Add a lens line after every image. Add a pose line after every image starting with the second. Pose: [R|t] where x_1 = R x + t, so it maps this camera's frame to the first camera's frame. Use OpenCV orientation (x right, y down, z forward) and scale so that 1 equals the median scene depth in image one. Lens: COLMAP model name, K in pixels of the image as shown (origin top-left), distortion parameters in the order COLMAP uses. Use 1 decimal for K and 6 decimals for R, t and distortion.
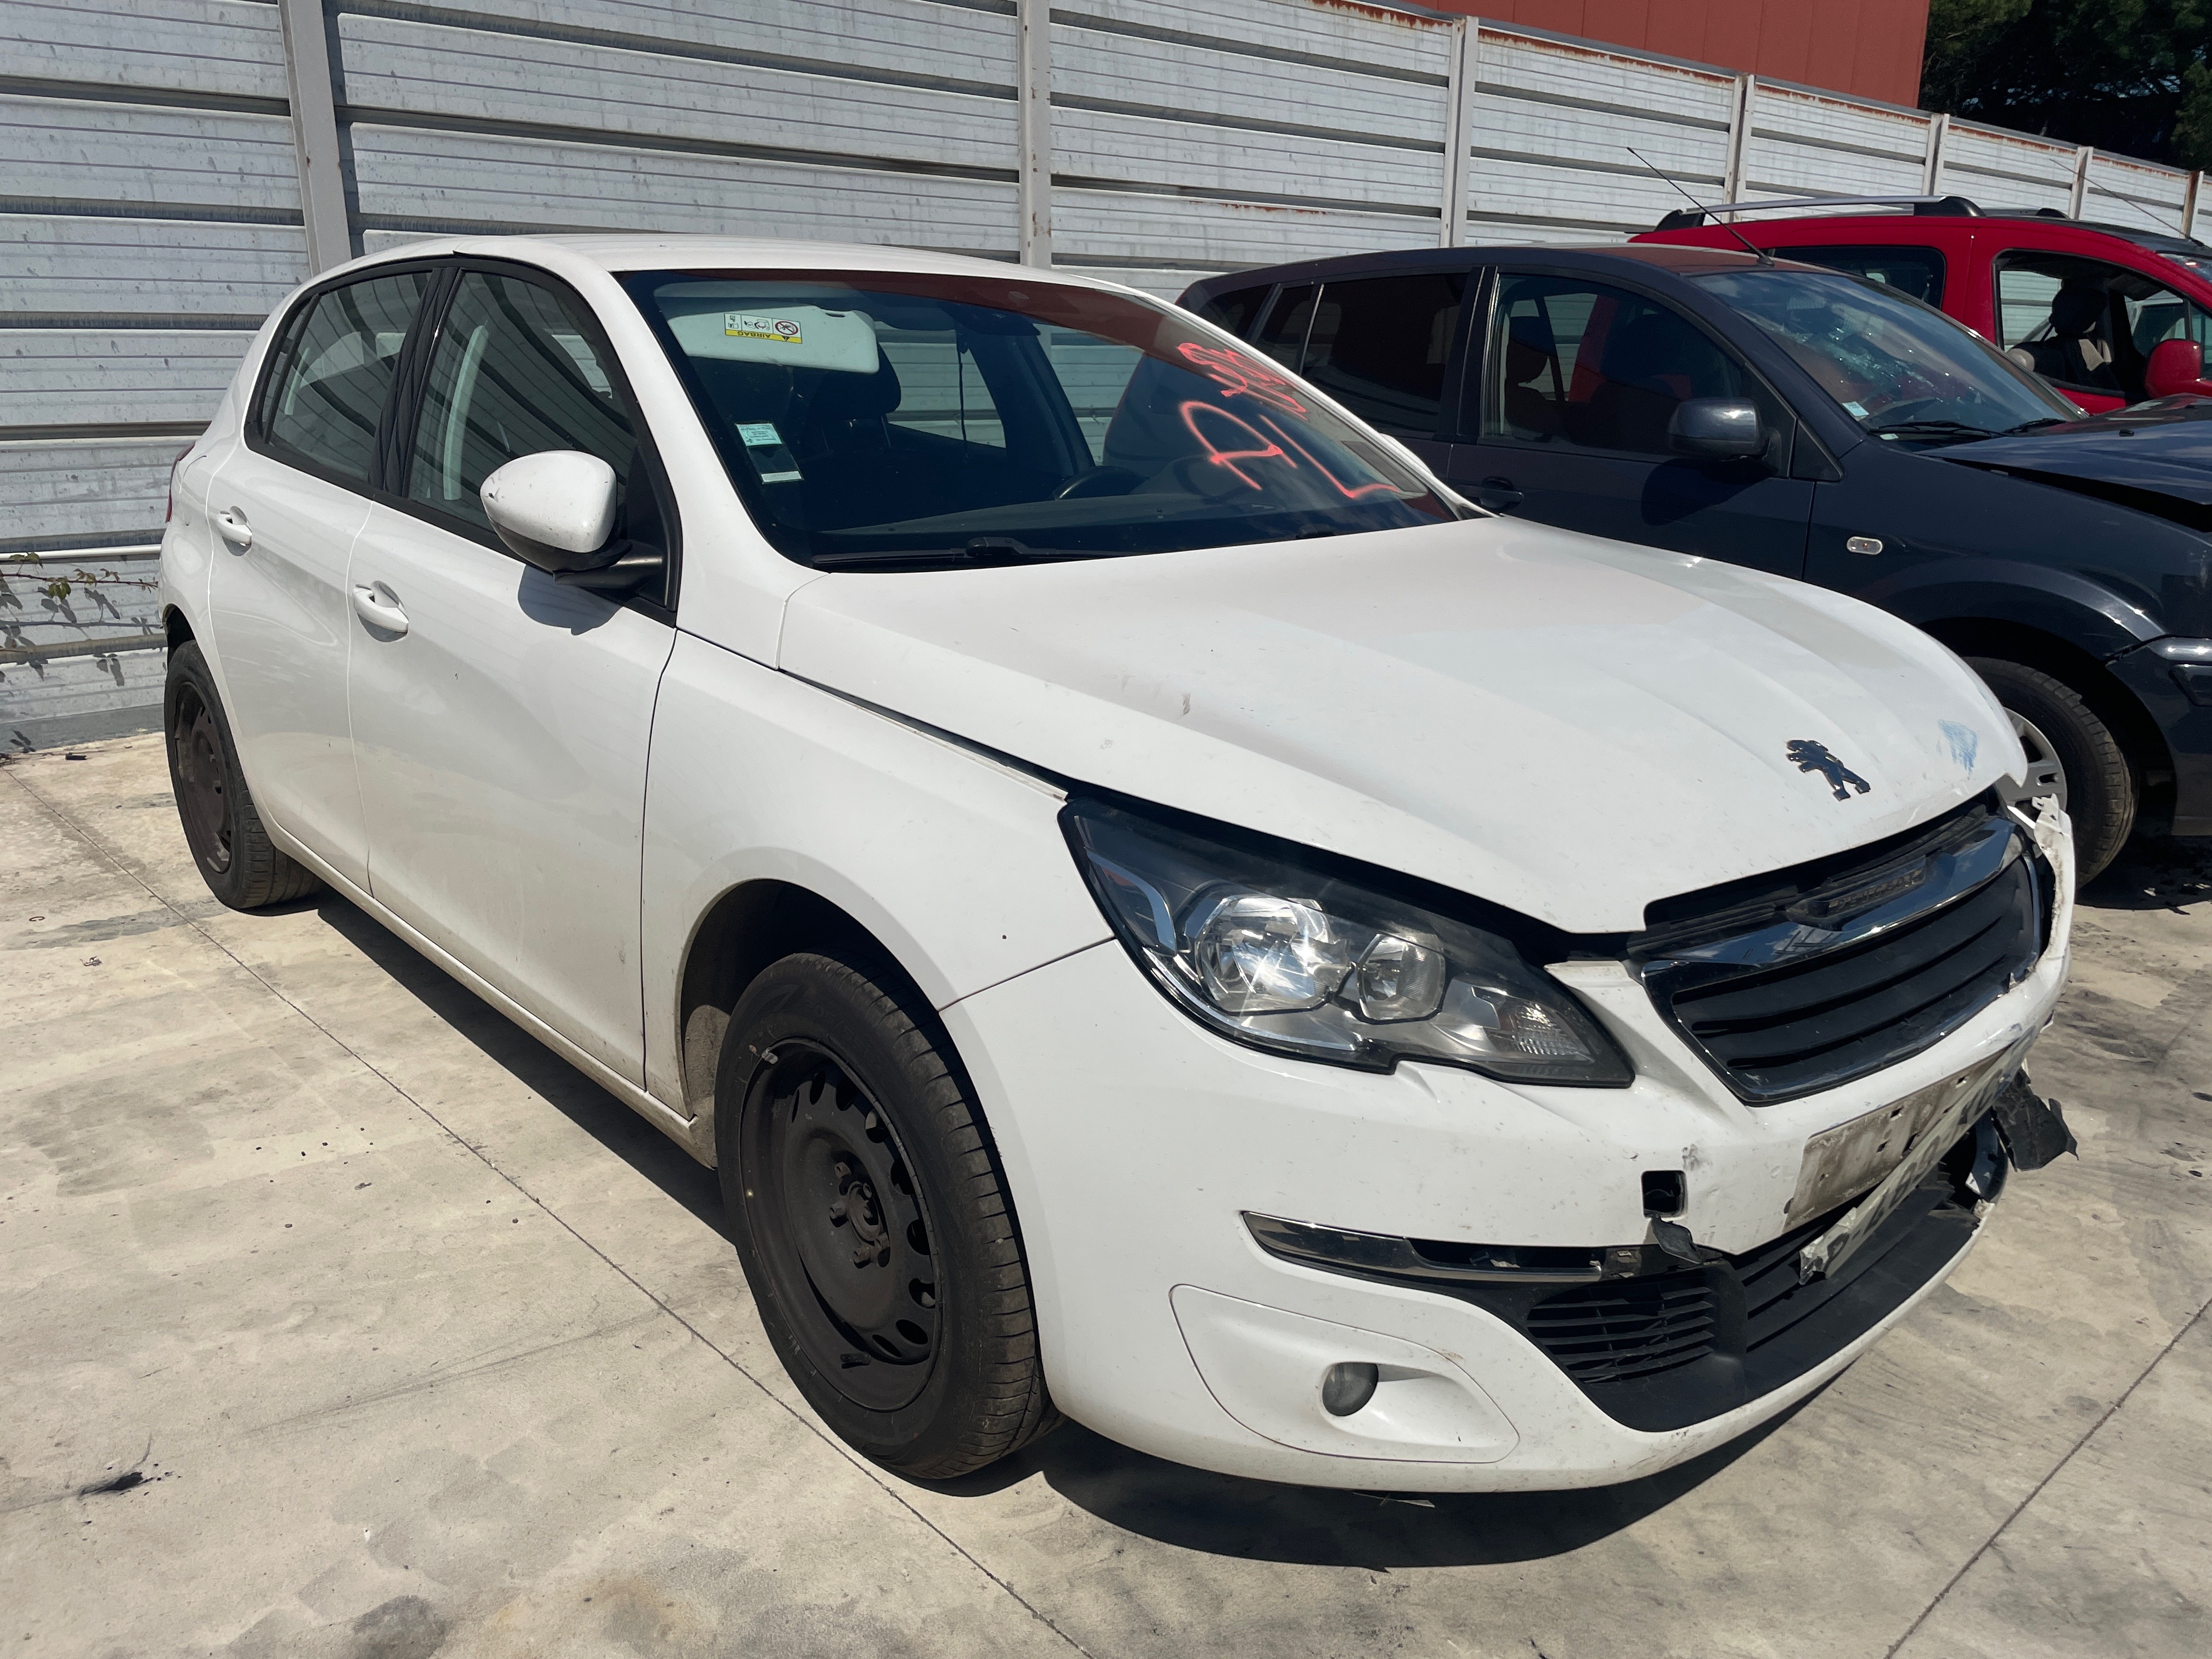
lens RADIAL K [[1678.5, 0, 1106.0], [0, 1678.5, 829.5], [0, 0, 1]] dist [0.006419, -0.000394]
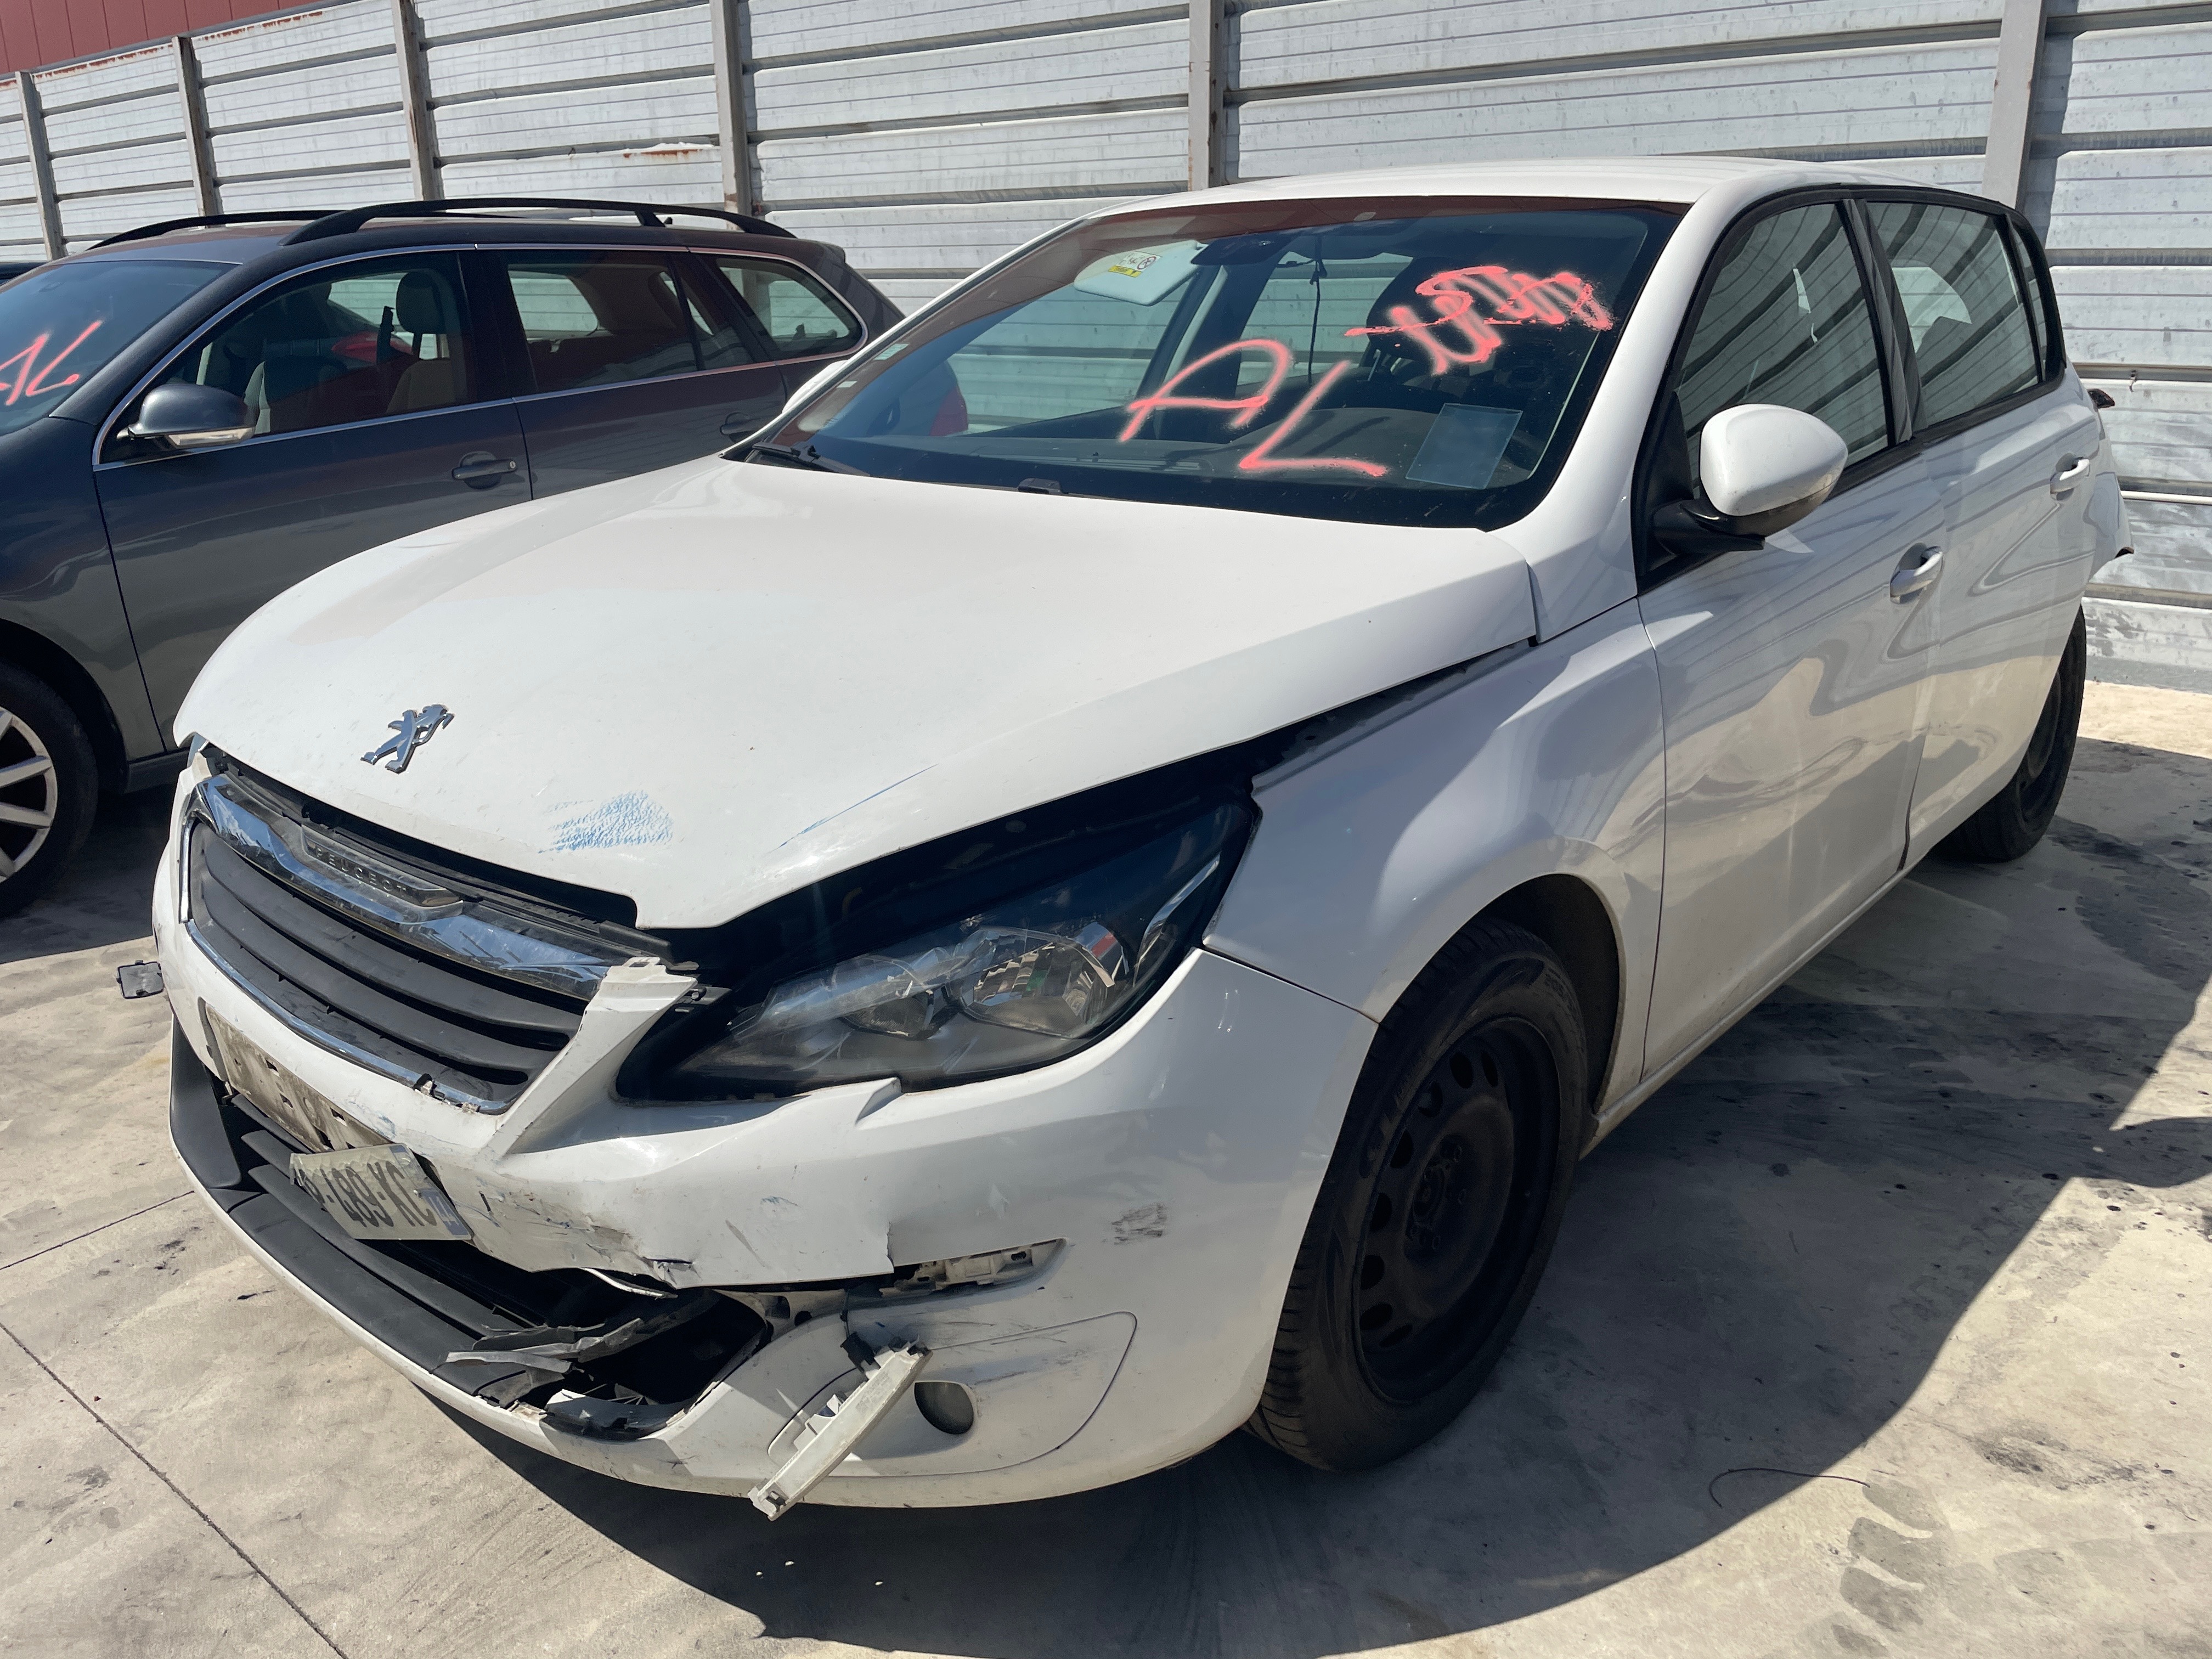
lens RADIAL K [[1694.7, 0, 1106.0], [0, 1694.7, 829.5], [0, 0, 1]] dist [0.040580, -0.059197]
pose [[0.145476, 0.301800, -0.942207, 0.935868], [-0.273966, 0.927386, 0.254753, -0.224329], [0.950673, 0.221072, 0.217595, 0.792291]]
